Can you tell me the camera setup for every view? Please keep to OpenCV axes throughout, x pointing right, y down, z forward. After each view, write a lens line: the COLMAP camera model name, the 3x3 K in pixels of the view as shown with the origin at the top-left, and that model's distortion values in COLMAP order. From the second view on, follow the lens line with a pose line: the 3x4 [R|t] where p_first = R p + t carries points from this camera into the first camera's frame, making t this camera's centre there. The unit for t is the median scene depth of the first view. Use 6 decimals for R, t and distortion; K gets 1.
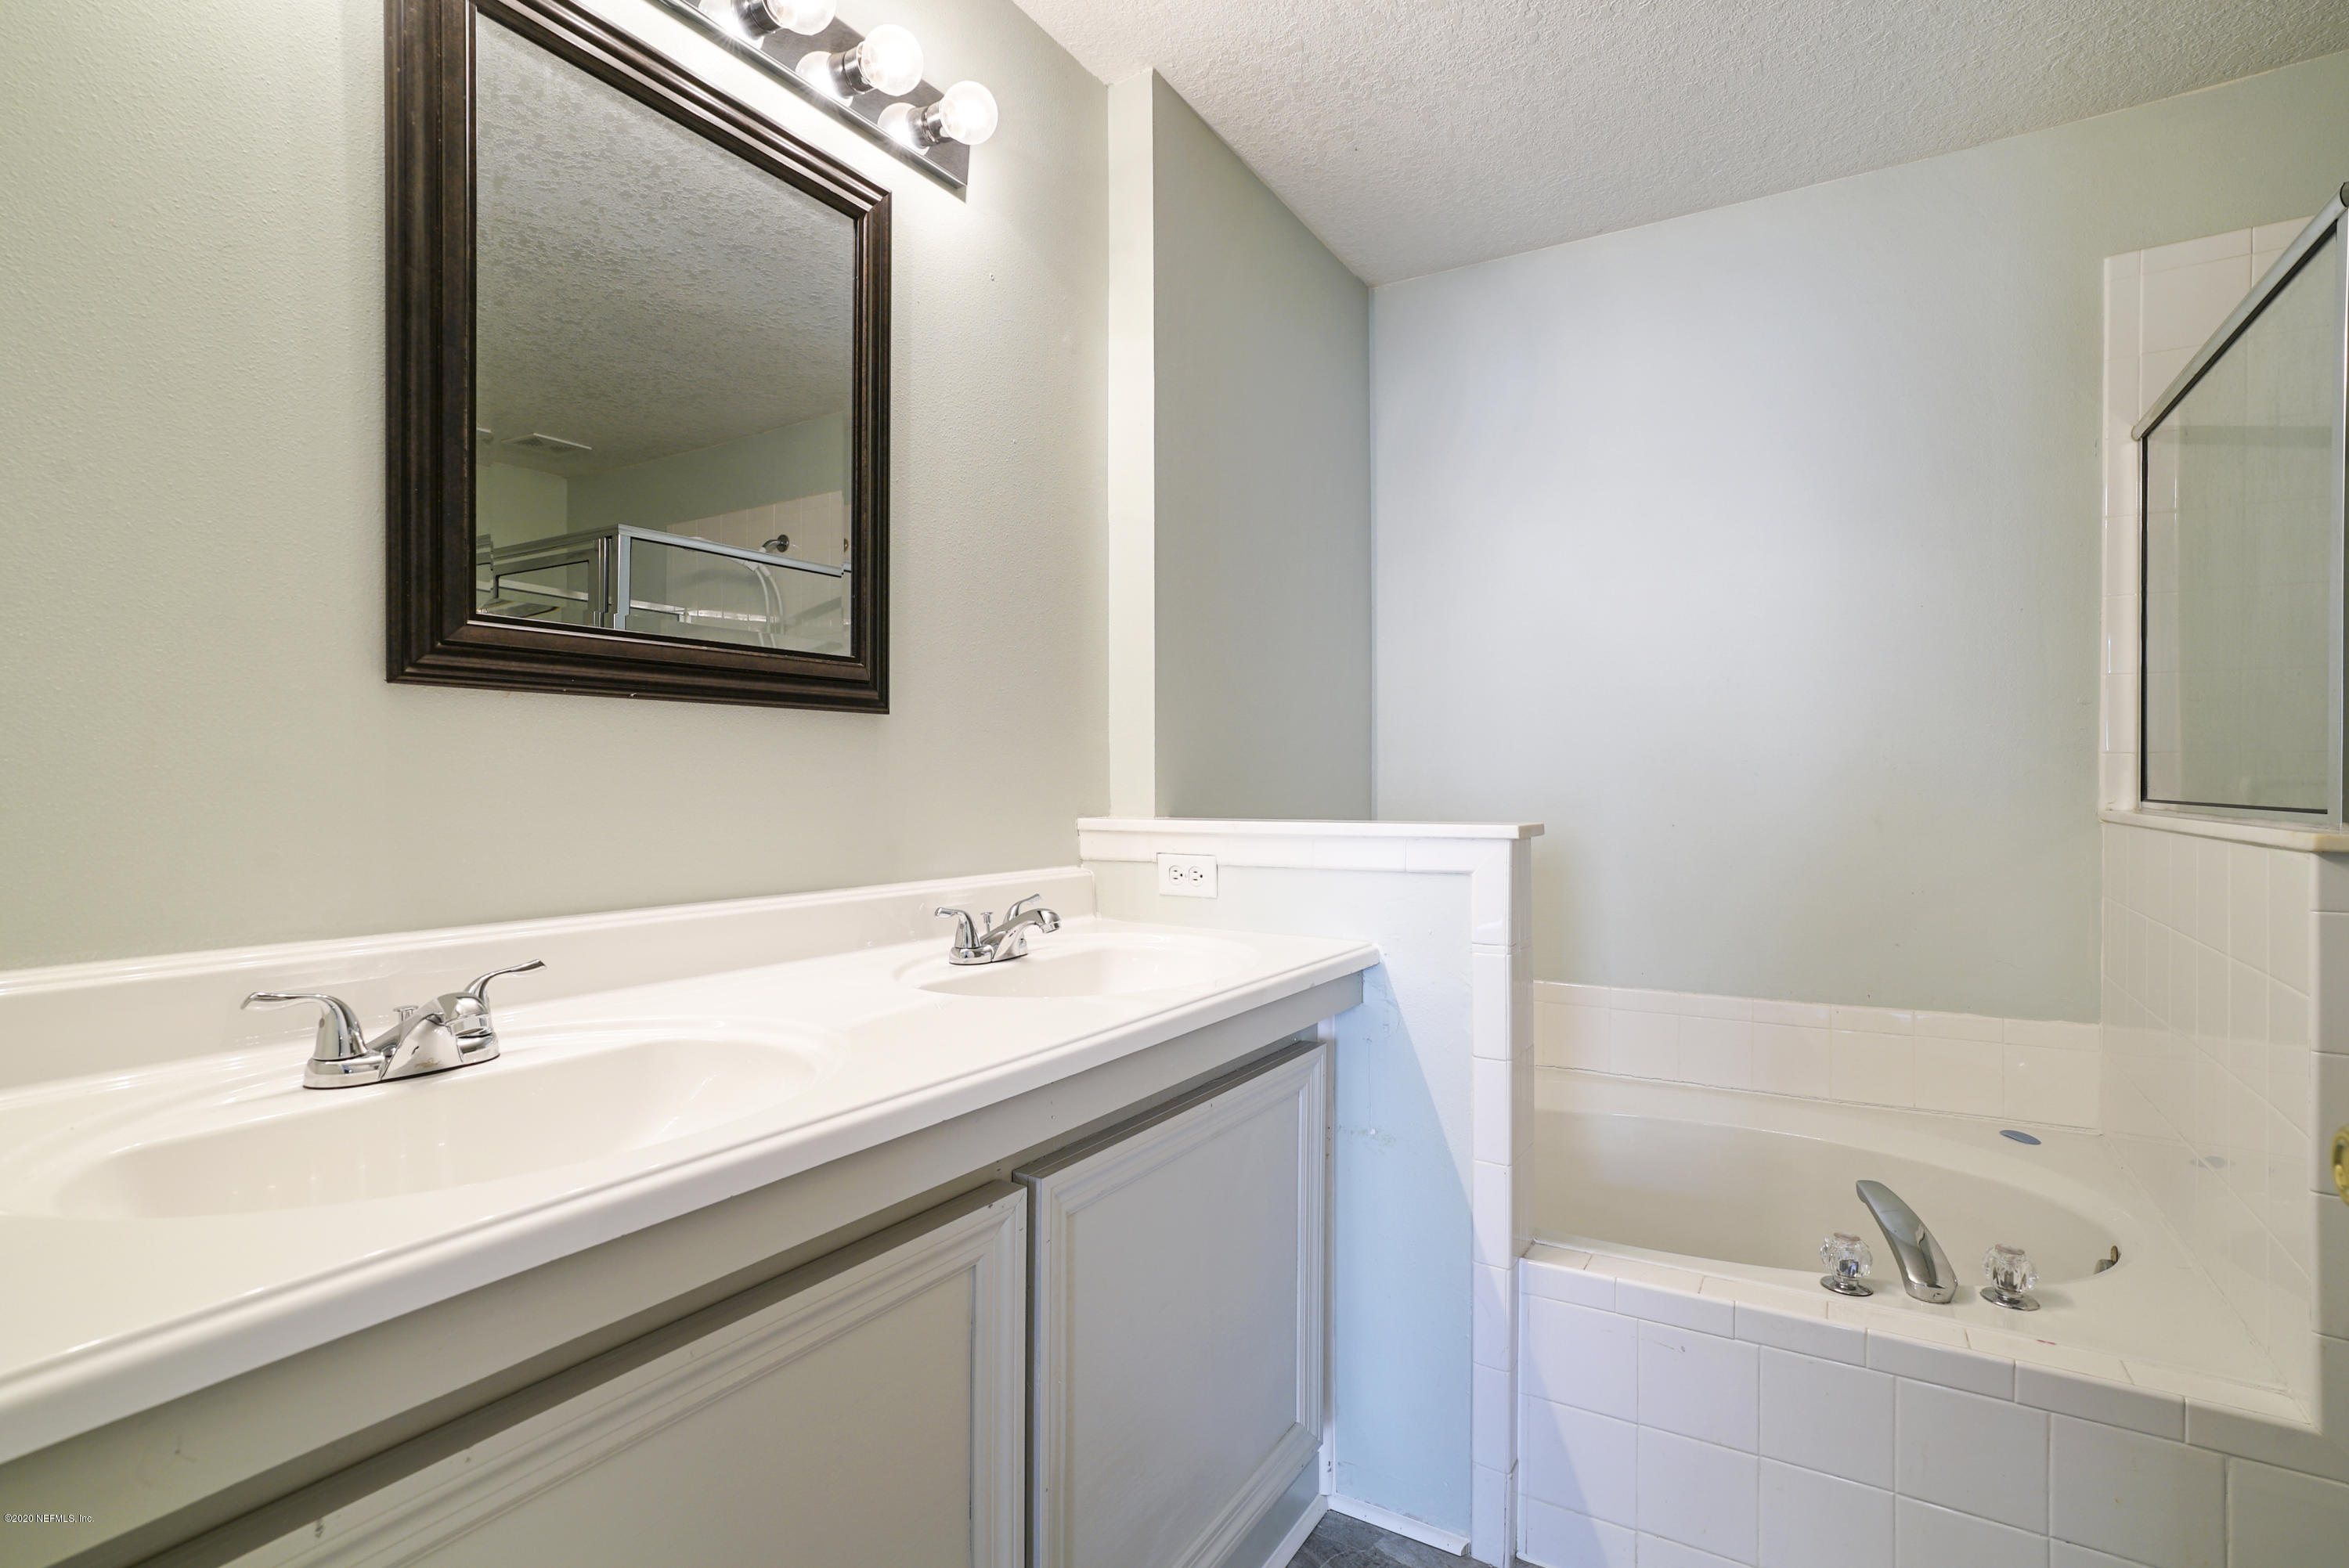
lens RADIAL K [[1115.1, 0, 1157.4], [0, 1115.1, 770.9], [0, 0, 1]] dist [-0.026164, 0.003506]
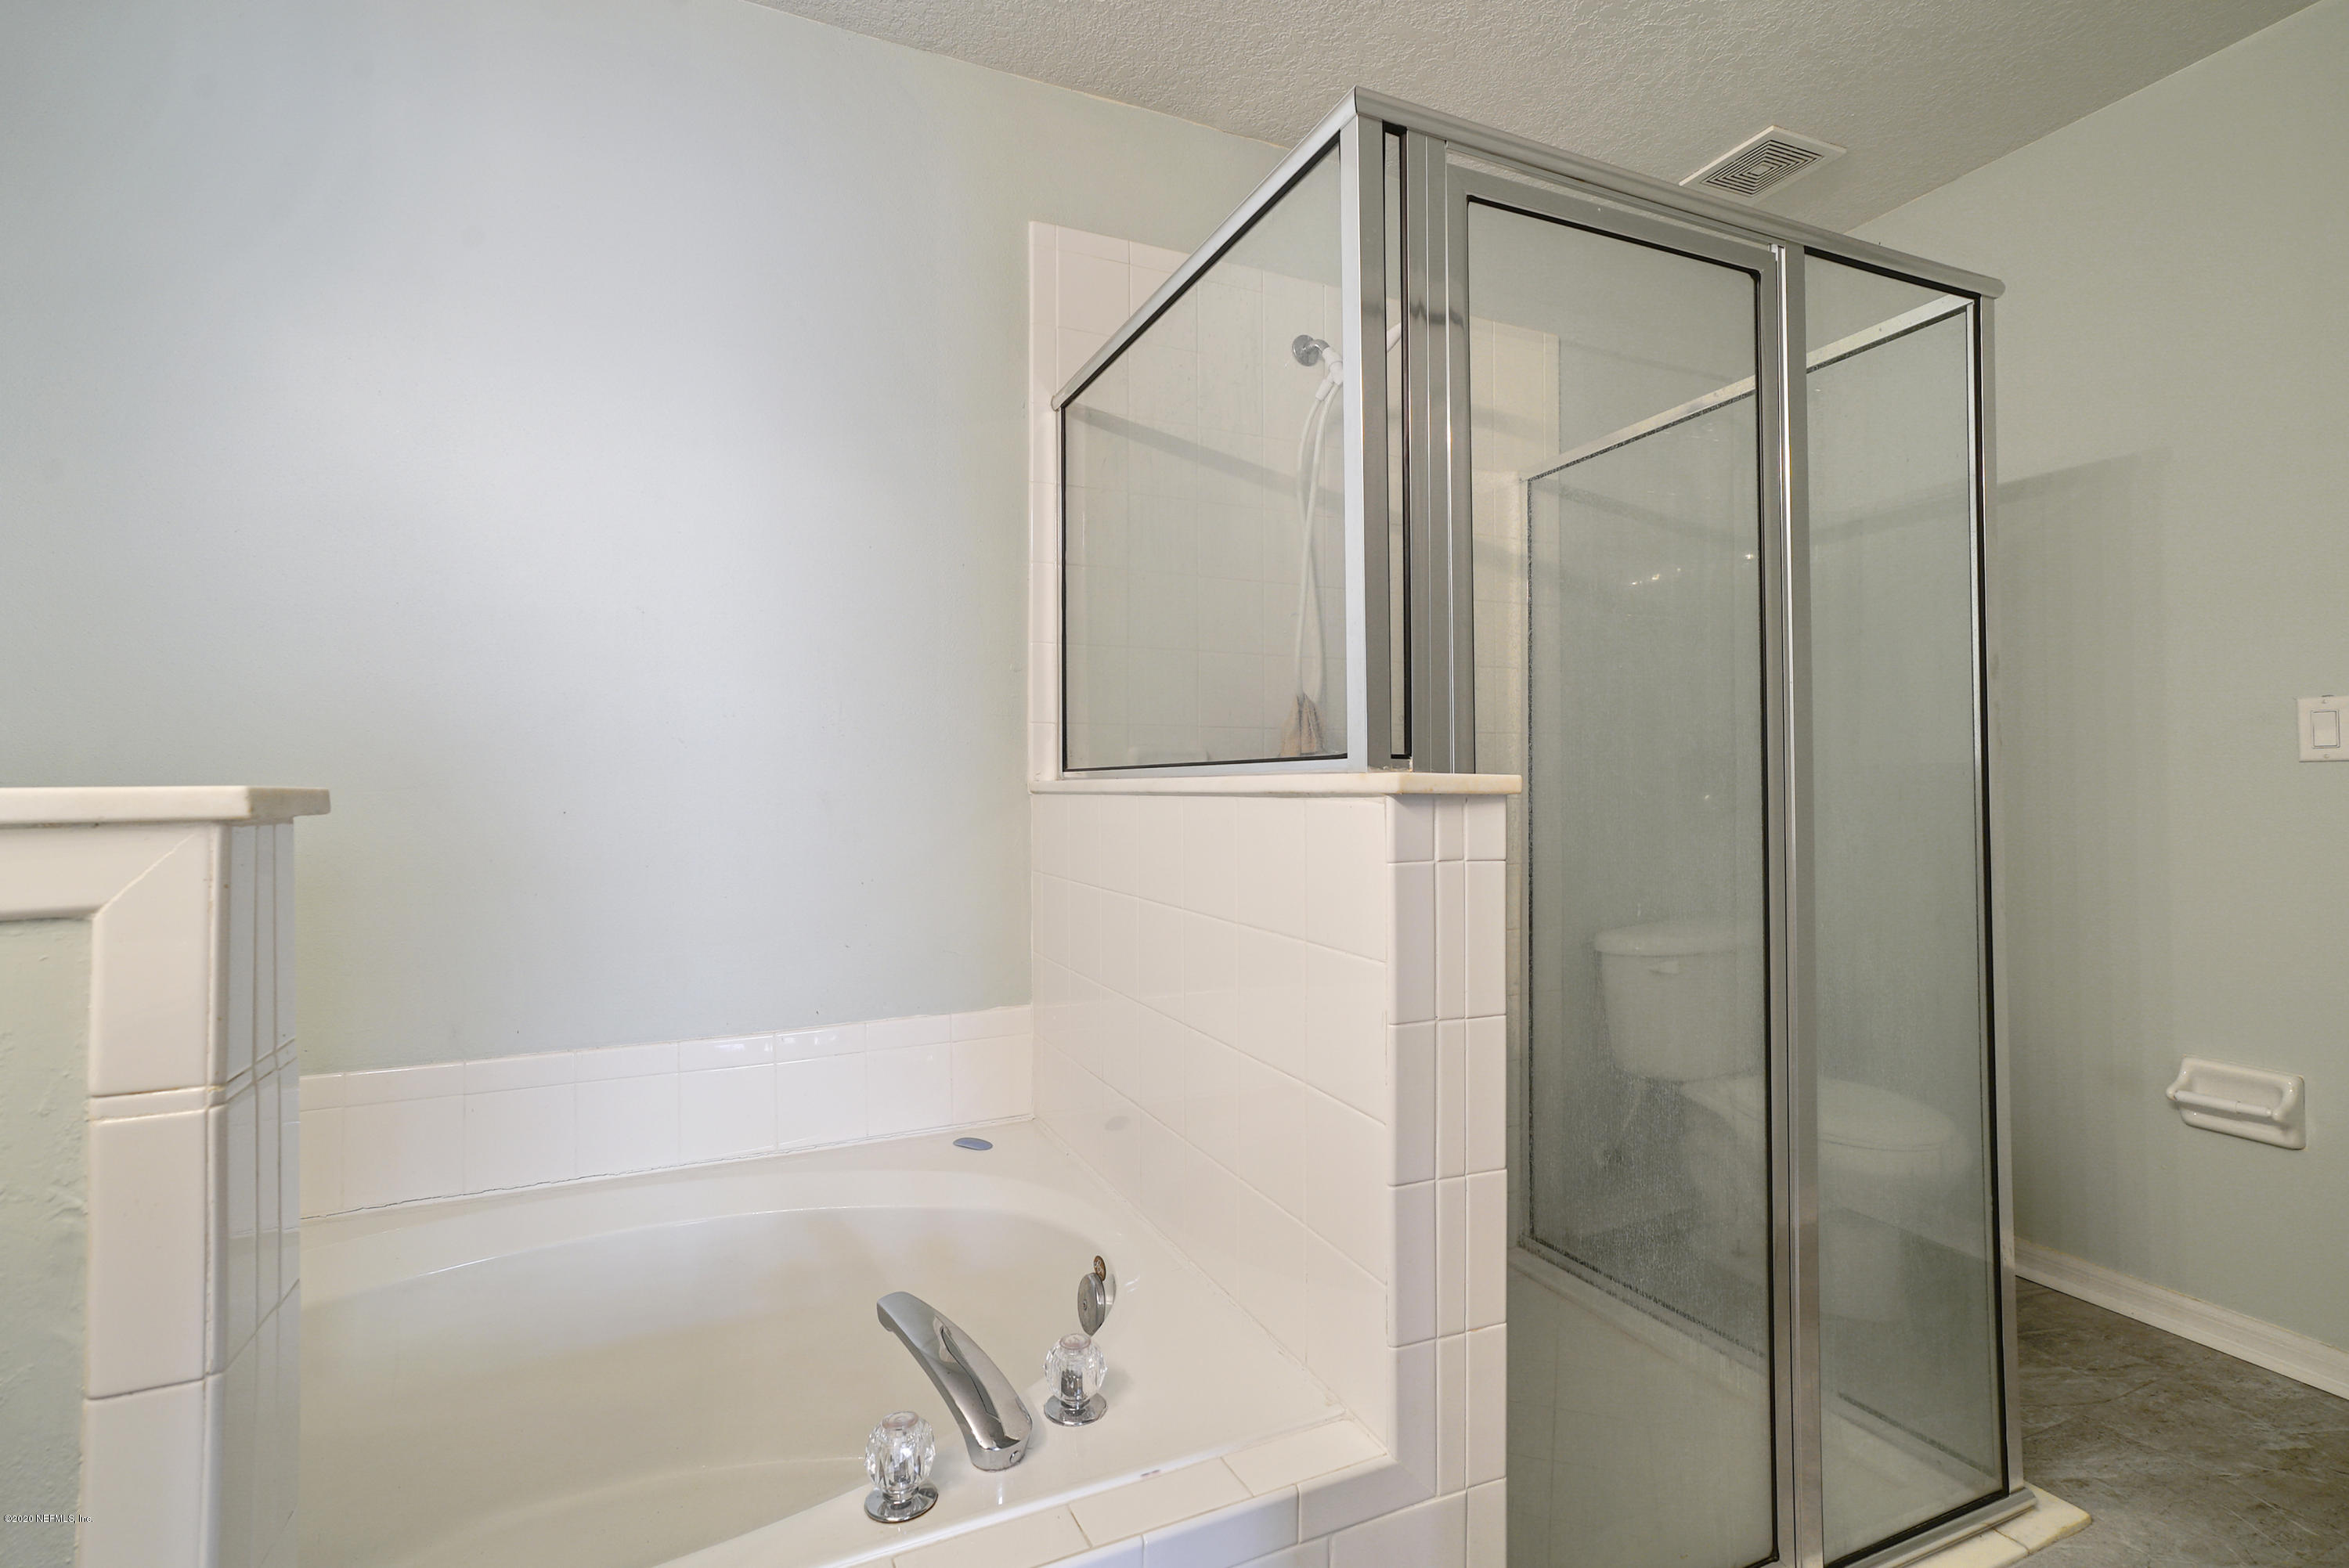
lens RADIAL K [[1115.1, 0, 1179.0], [0, 1115.1, 774.9], [0, 0, 1]] dist [-0.026164, 0.003506]
pose [[0.568005, -0.000352, 0.823025, 0.188363], [0.002216, 0.999997, -0.001101, 0.046147], [-0.823022, 0.002449, 0.568004, 0.492893]]
